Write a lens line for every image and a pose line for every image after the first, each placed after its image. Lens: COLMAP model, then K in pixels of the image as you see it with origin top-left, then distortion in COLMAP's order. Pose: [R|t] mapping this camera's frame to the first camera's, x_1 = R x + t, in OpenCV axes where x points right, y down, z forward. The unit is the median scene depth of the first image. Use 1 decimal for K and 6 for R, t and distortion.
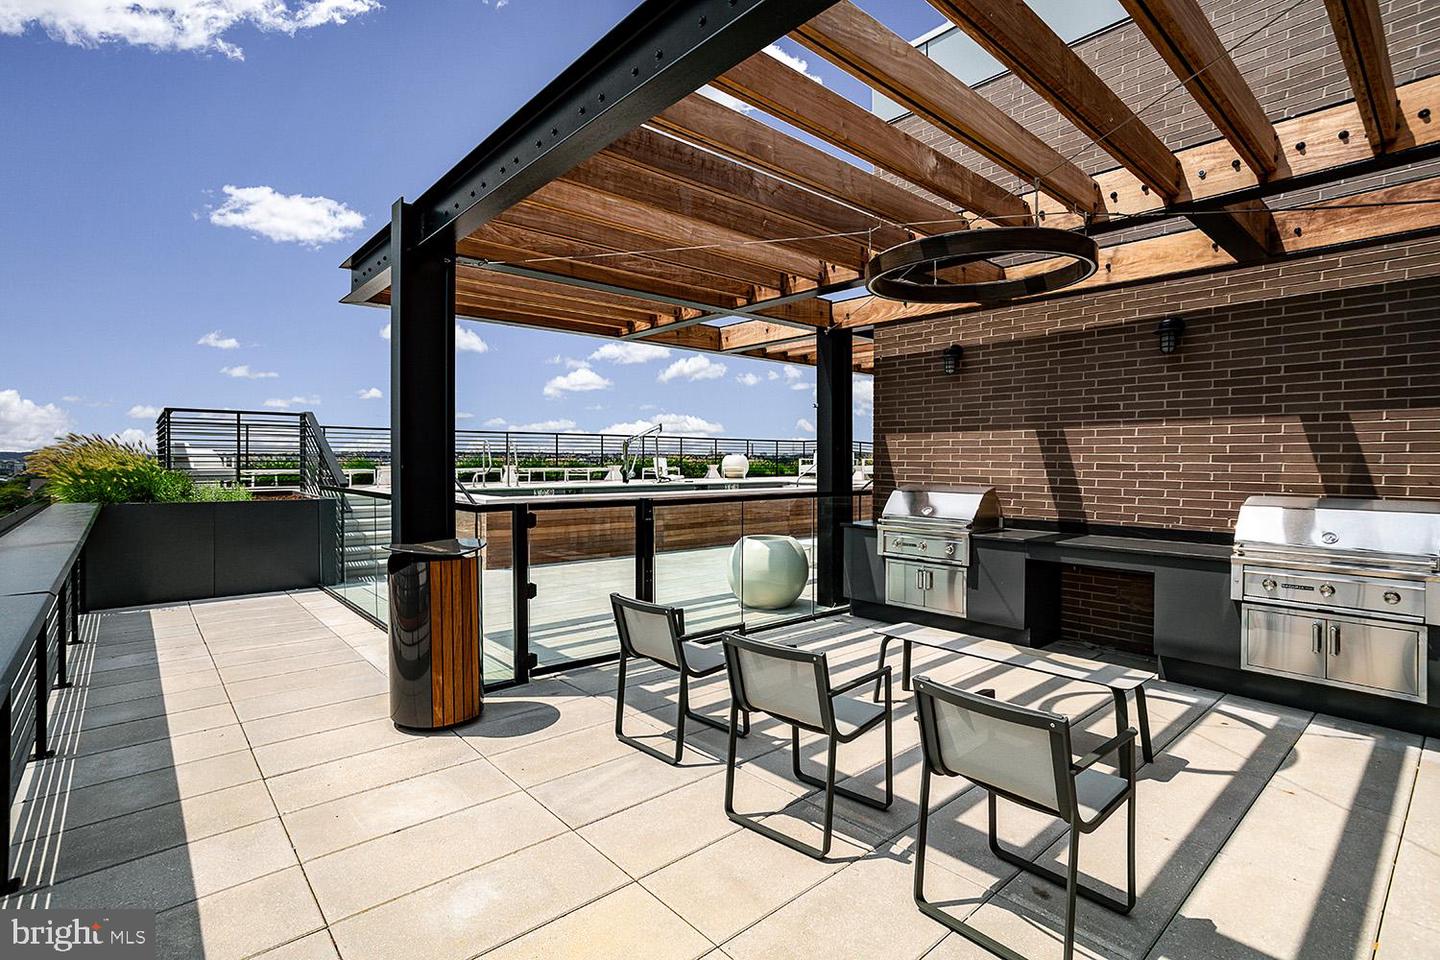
lens RADIAL K [[674.6, 0, 721.2], [0, 674.6, 473.8], [0, 0, 1]] dist [-0.035960, 0.012045]
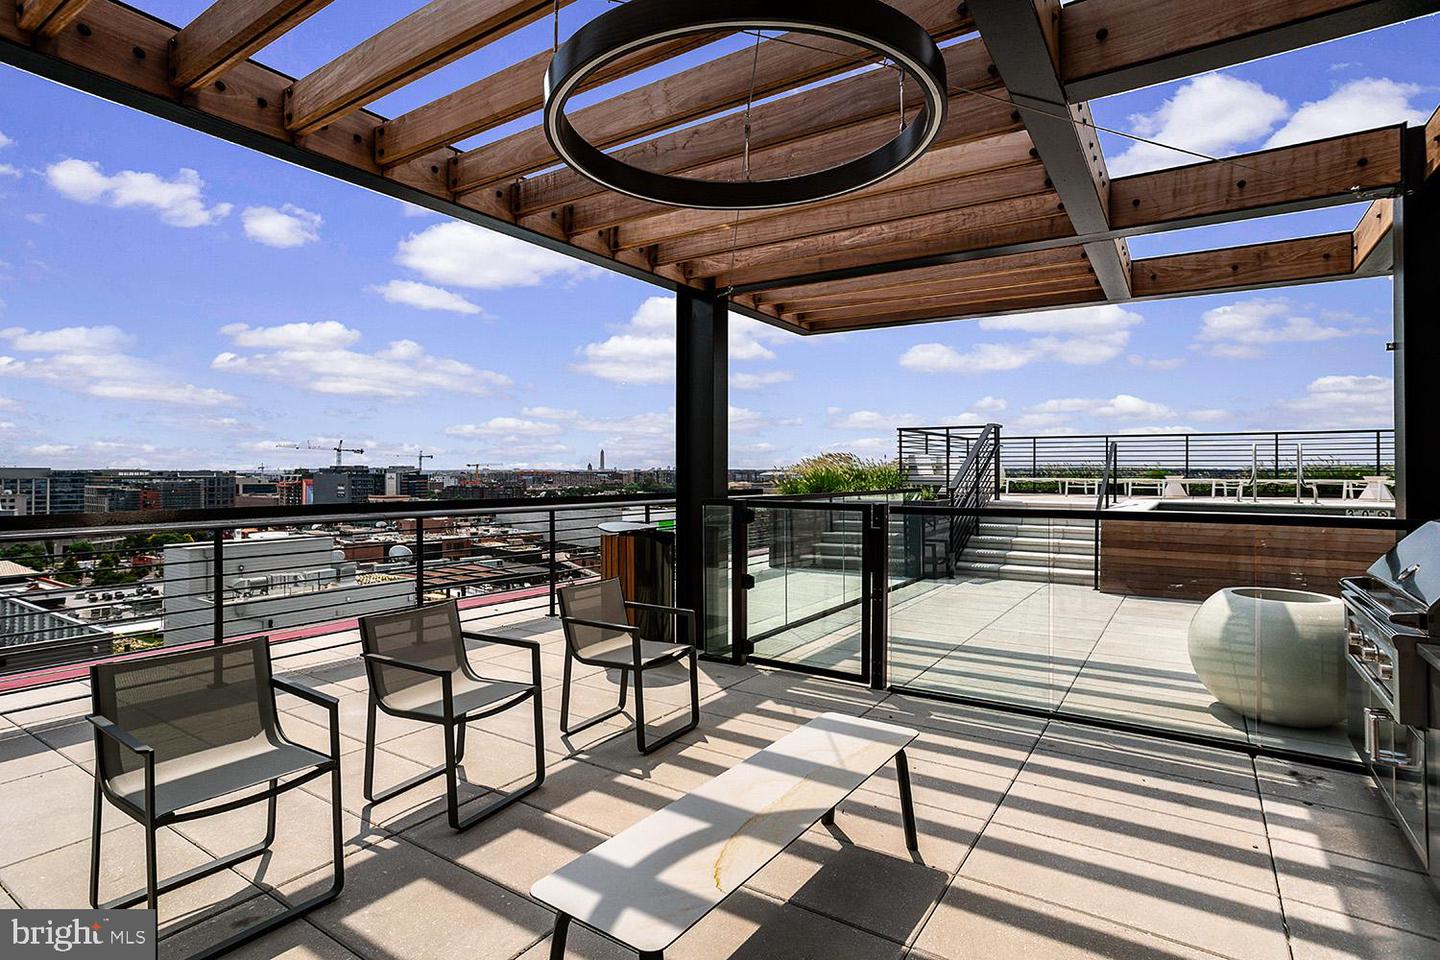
lens RADIAL K [[674.6, 0, 726.9], [0, 674.6, 460.0], [0, 0, 1]] dist [-0.035960, 0.012045]
pose [[0.279545, -0.019123, -0.959942, 0.635436], [-0.020746, 0.999448, -0.025951, 0.008546], [0.959908, 0.027169, 0.278994, 0.565424]]
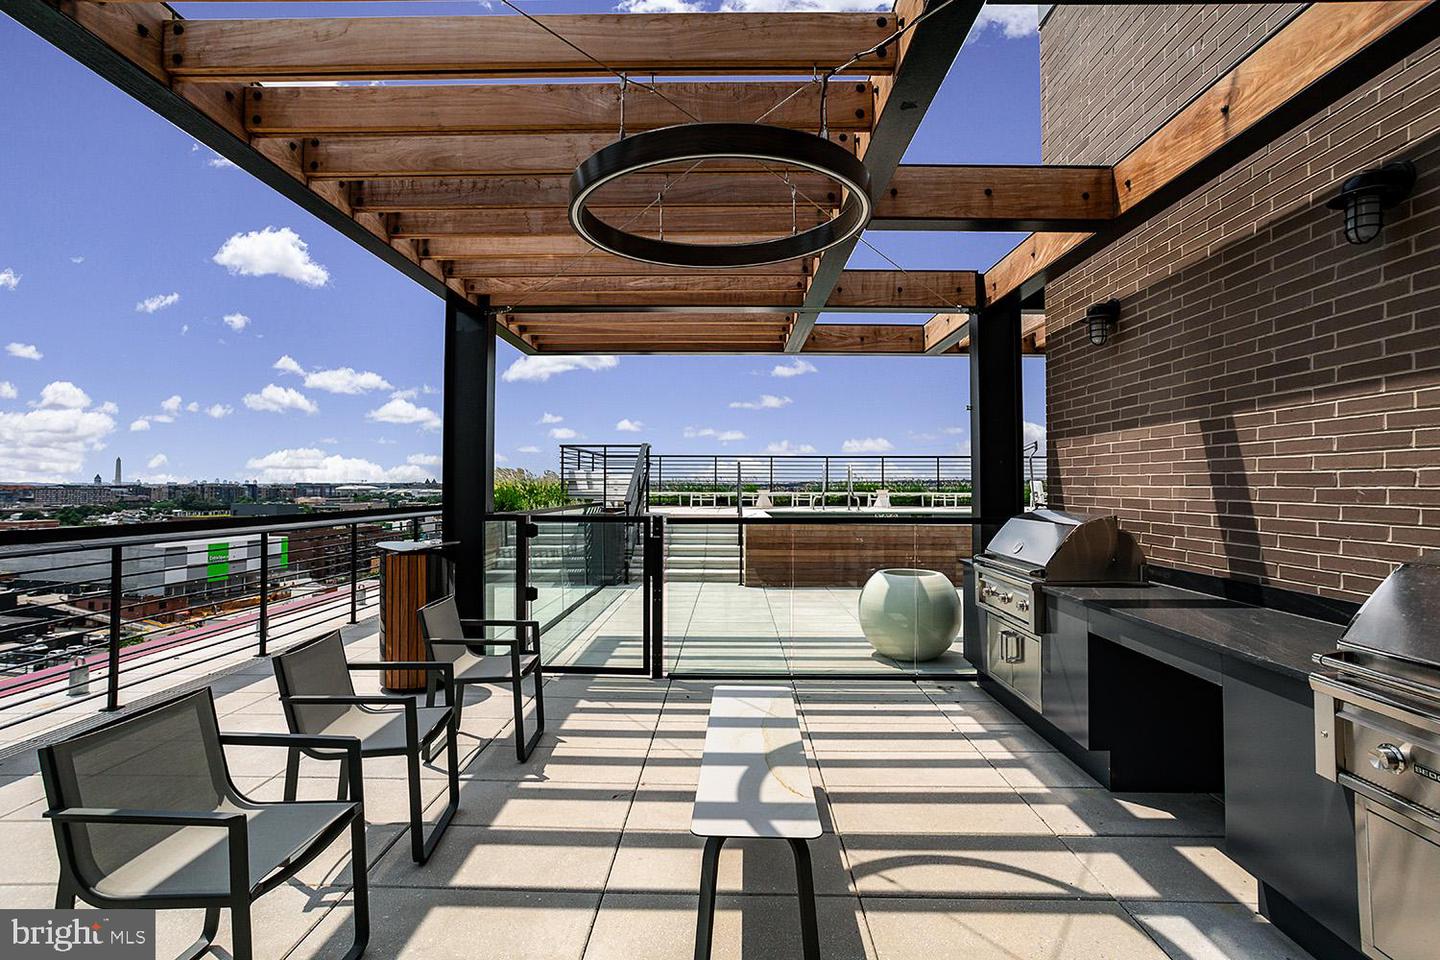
lens RADIAL K [[674.6, 0, 713.7], [0, 674.6, 475.0], [0, 0, 1]] dist [-0.035960, 0.012045]
pose [[0.745973, -0.012683, -0.665855, 0.584447], [-0.013345, 0.999333, -0.033985, 0.009262], [0.665842, 0.034238, 0.745306, 0.308848]]
